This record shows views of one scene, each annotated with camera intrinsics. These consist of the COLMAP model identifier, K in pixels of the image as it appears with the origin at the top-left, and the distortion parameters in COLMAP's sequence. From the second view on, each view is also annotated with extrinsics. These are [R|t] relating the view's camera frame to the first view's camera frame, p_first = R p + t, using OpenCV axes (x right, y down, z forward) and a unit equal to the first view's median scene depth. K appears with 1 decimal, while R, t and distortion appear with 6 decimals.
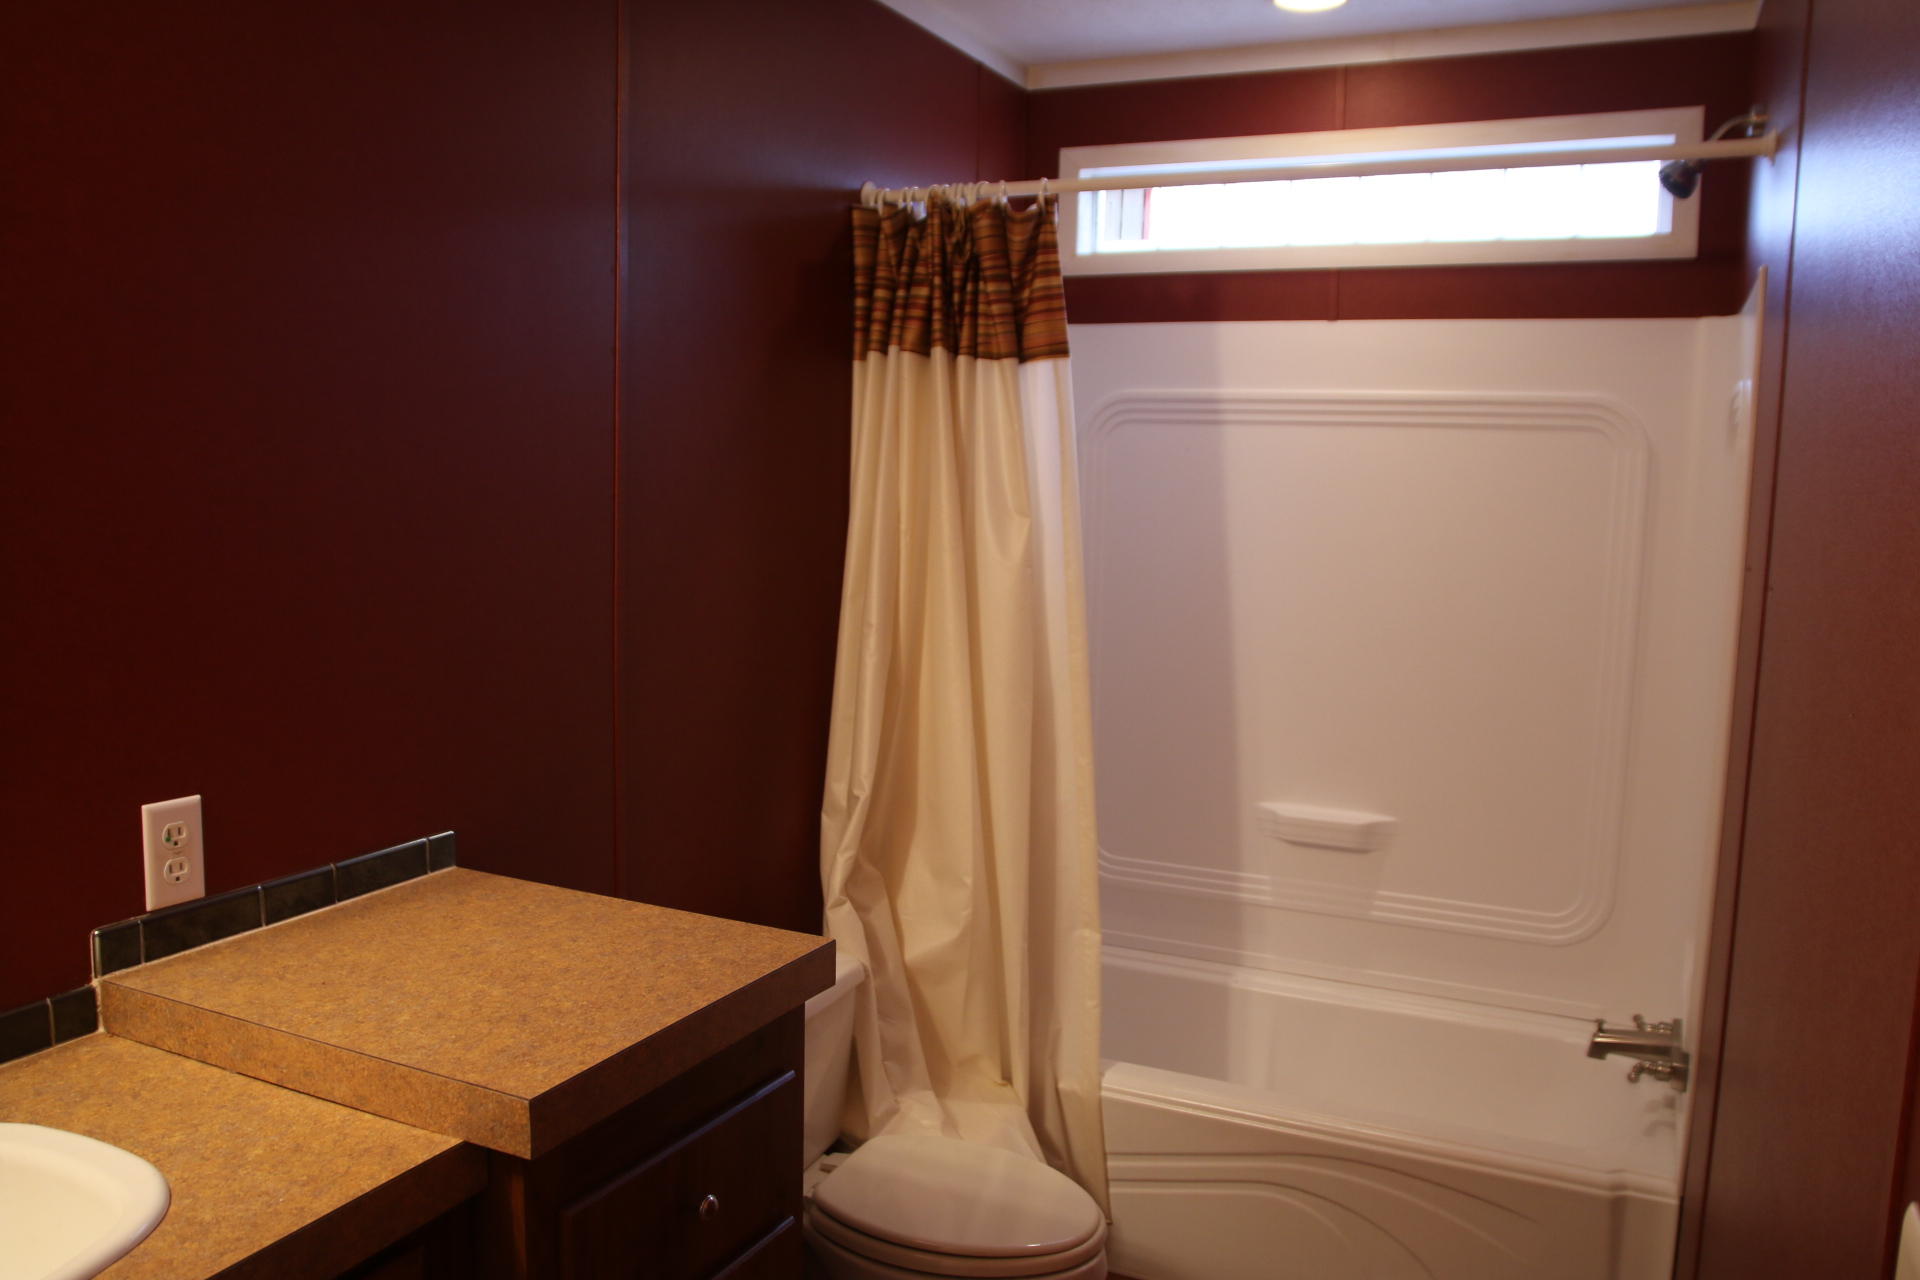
lens RADIAL K [[1472.8, 0, 960.0], [0, 1472.8, 640.0], [0, 0, 1]] dist [-0.157717, 0.144871]
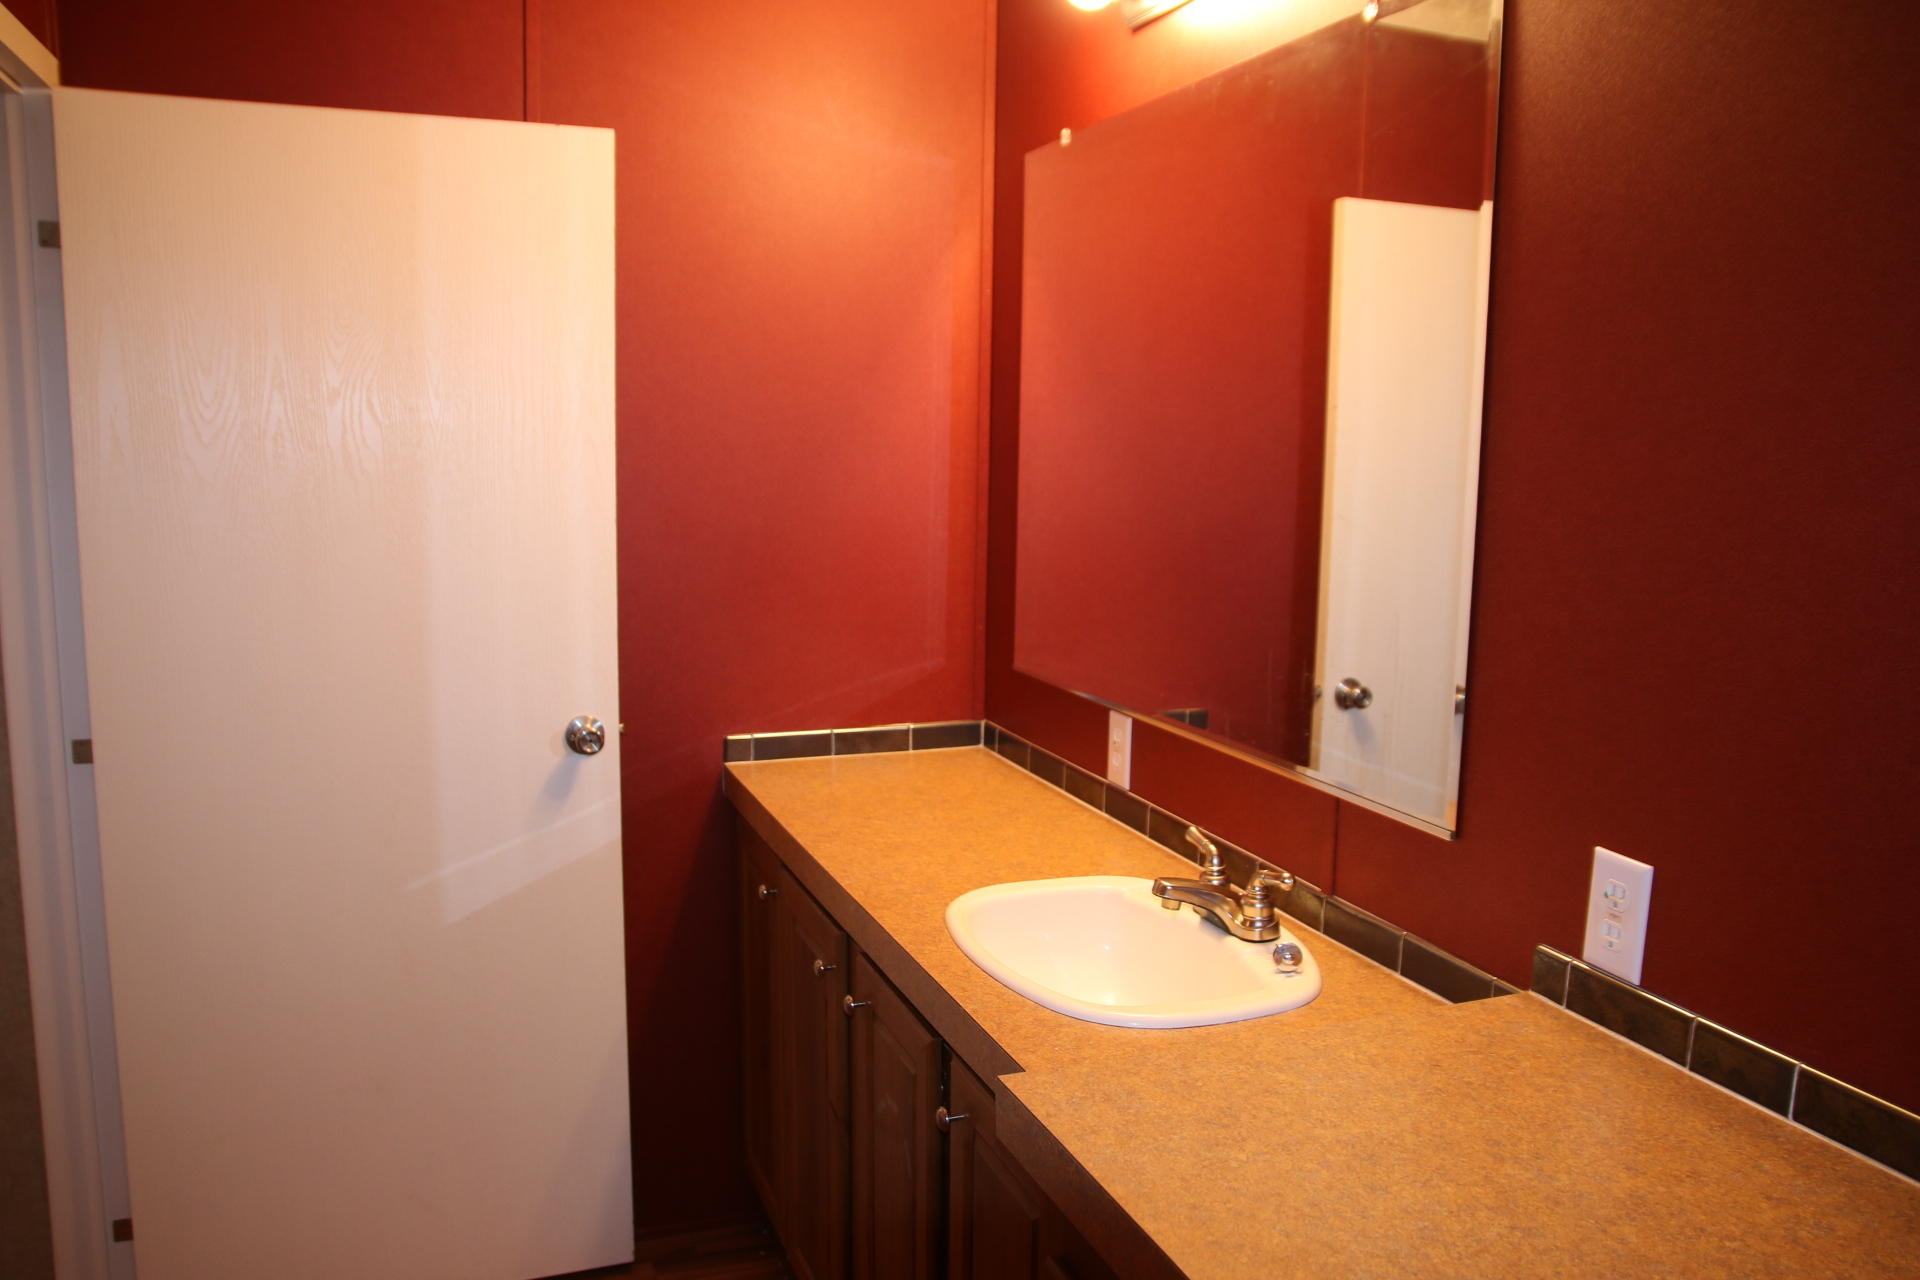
lens RADIAL K [[1472.8, 0, 960.0], [0, 1472.8, 640.0], [0, 0, 1]] dist [-0.157717, 0.144871]
pose [[-0.687625, 0.071995, -0.722487, 0.351824], [-0.112832, 0.972387, 0.204285, -0.150658], [0.717245, 0.221991, -0.660515, 1.267289]]
